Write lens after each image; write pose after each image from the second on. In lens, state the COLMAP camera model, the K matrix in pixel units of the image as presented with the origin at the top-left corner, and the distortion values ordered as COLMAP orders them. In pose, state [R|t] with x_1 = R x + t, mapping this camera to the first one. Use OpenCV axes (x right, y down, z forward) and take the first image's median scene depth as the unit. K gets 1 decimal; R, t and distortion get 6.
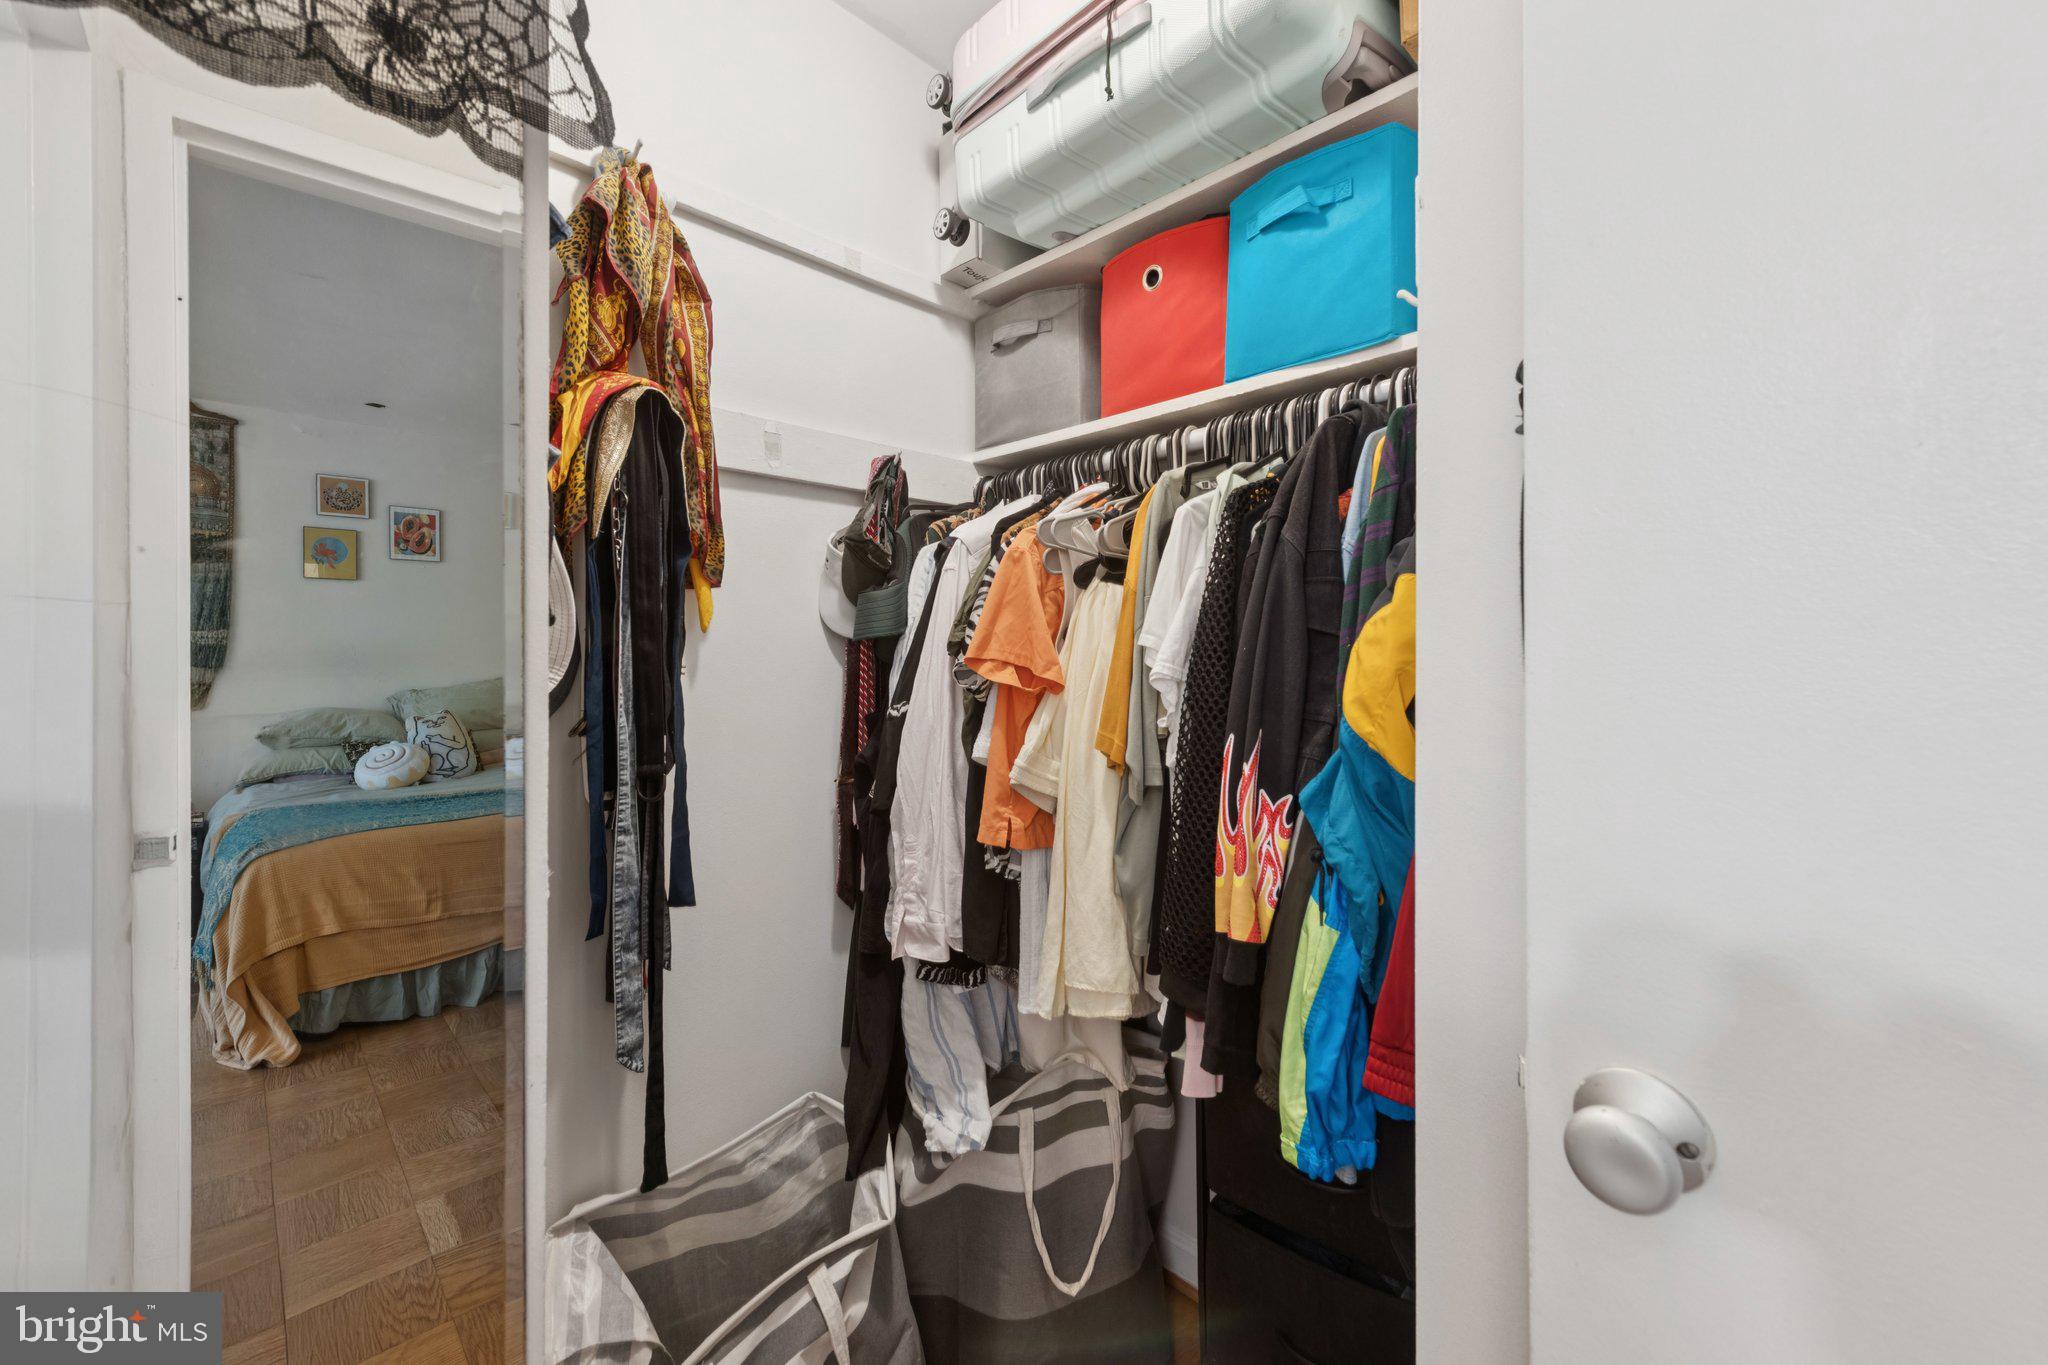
lens RADIAL K [[789.5, 0, 1026.5], [0, 789.5, 654.8], [0, 0, 1]] dist [-0.001438, -0.000111]
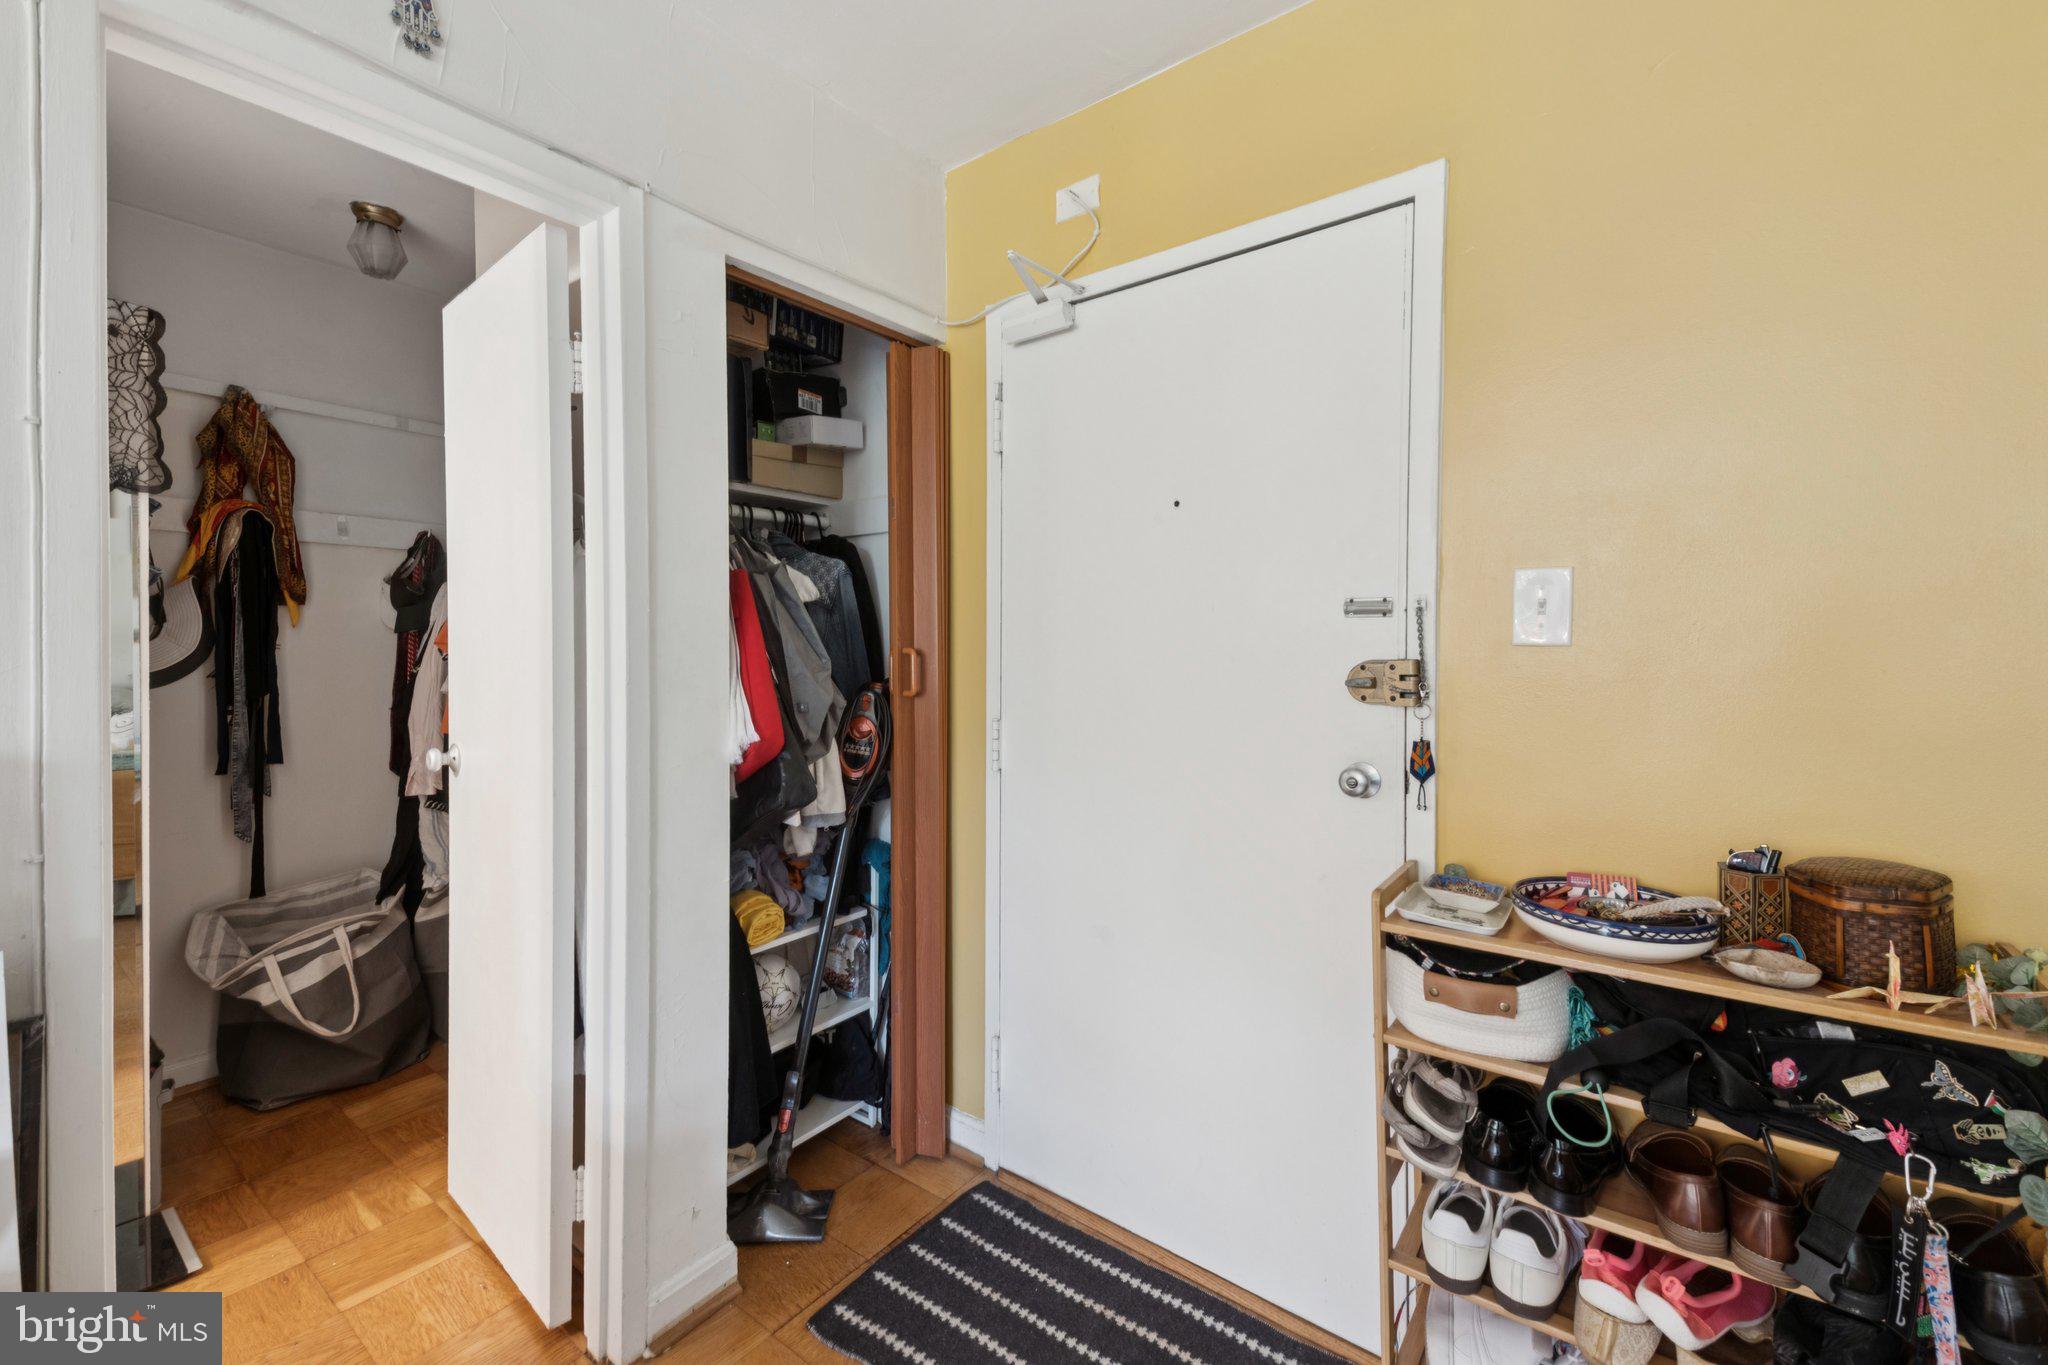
lens RADIAL K [[837.4, 0, 1044.1], [0, 837.4, 651.8], [0, 0, 1]] dist [0.014962, -0.000128]
pose [[0.967275, 0.001523, 0.253727, 0.925530], [-0.003618, 0.999963, 0.007787, 0.009177], [-0.253706, -0.008450, 0.967244, -1.611220]]
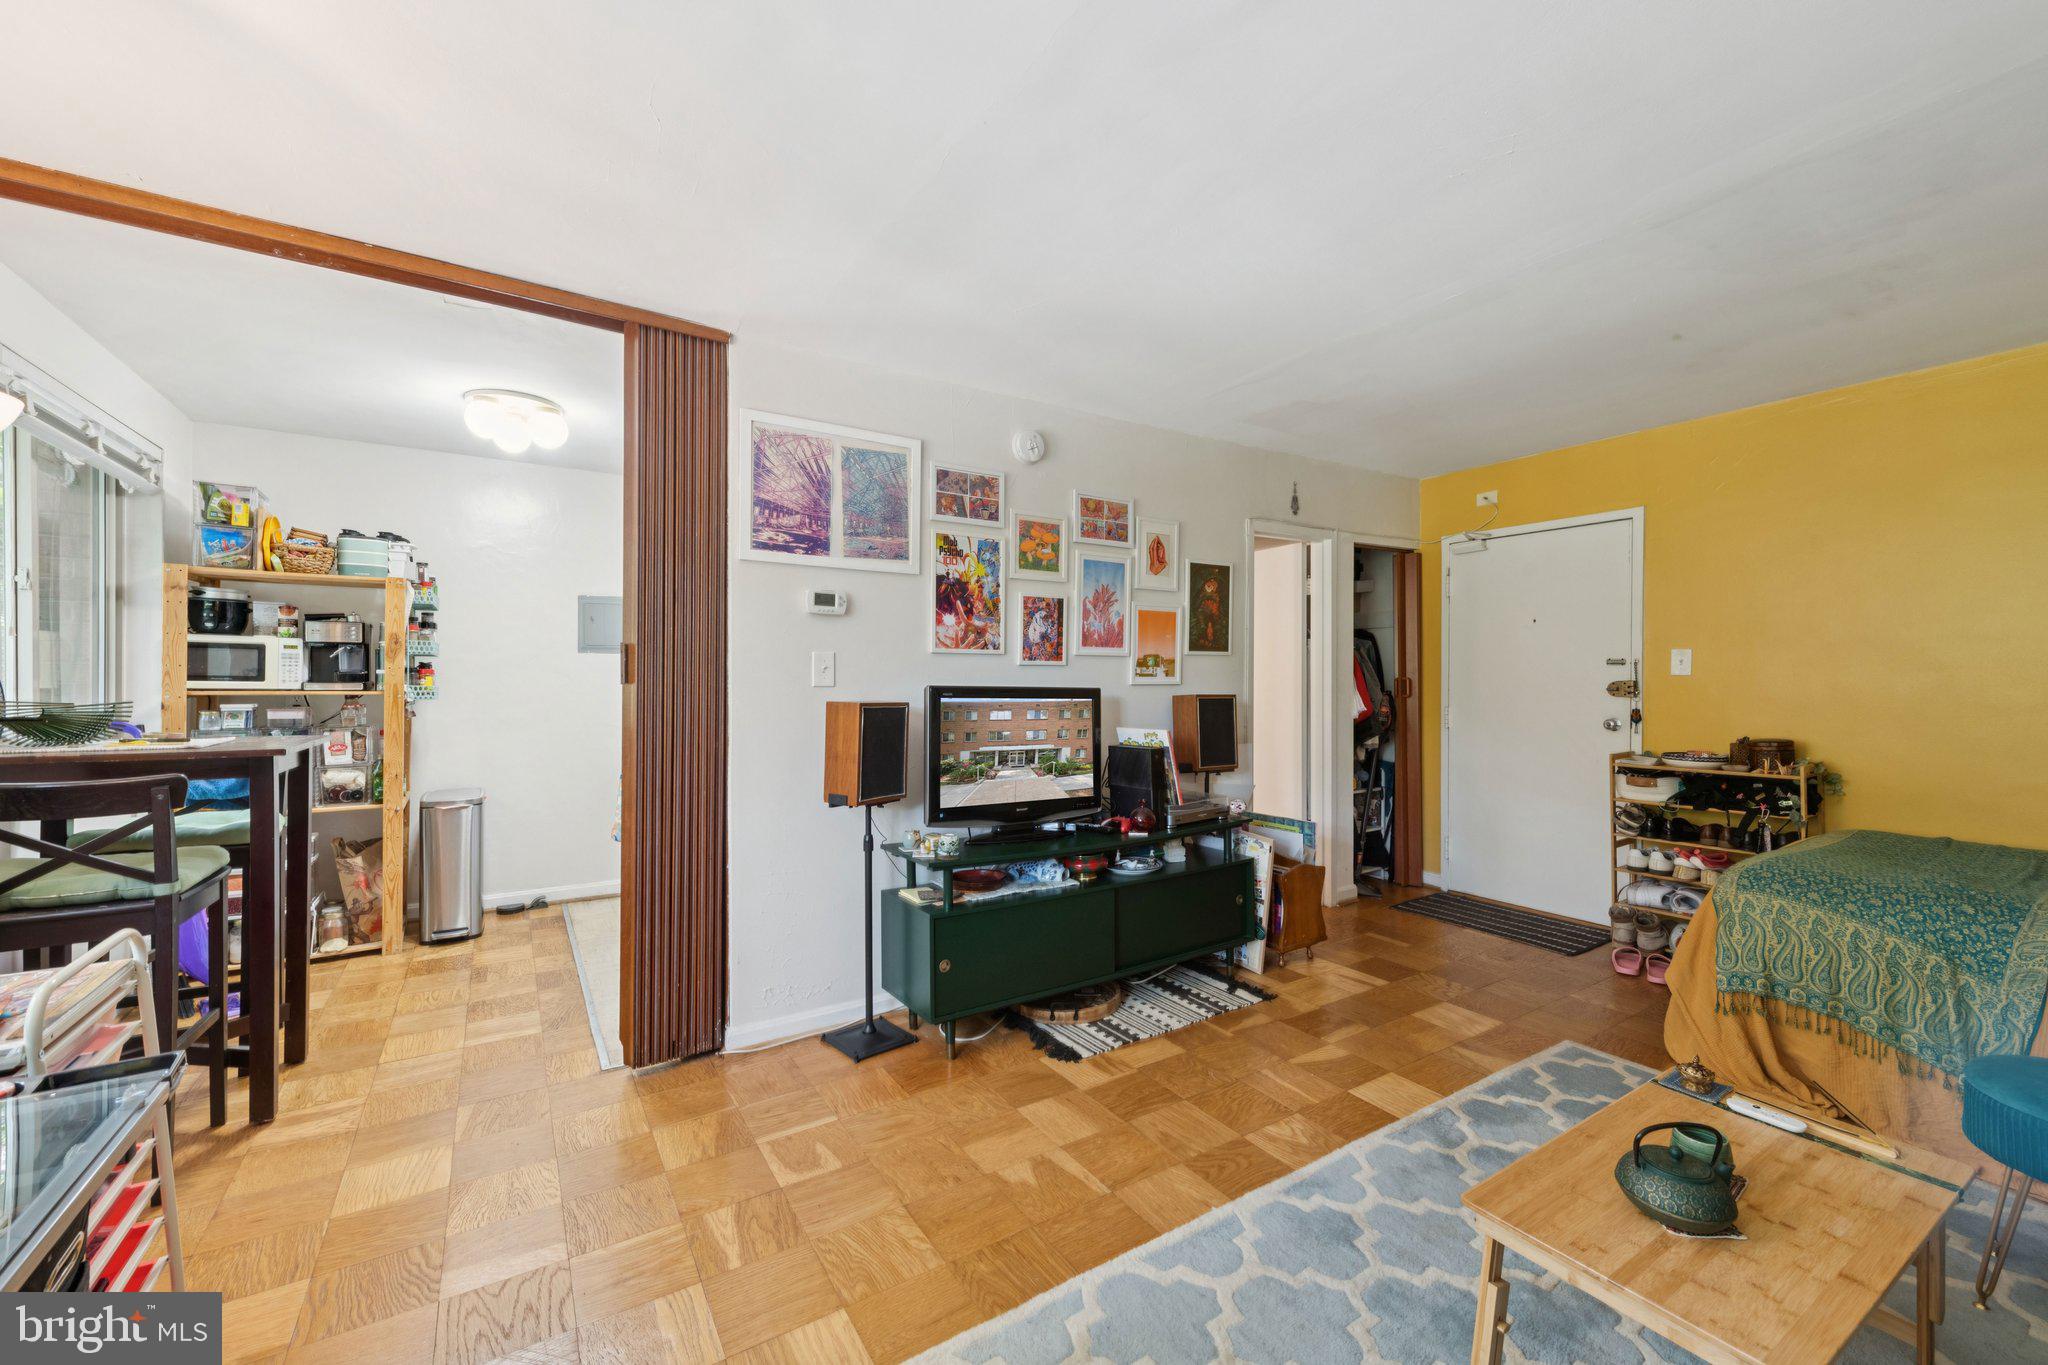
lens RADIAL K [[819.1, 0, 1032.8], [0, 819.1, 681.4], [0, 0, 1]] dist [0.016601, -0.004735]
pose [[0.994488, 0.002342, -0.104821, -2.033260], [-0.001938, 0.999990, 0.003950, 0.040404], [0.104829, -0.003725, 0.994483, -7.643471]]
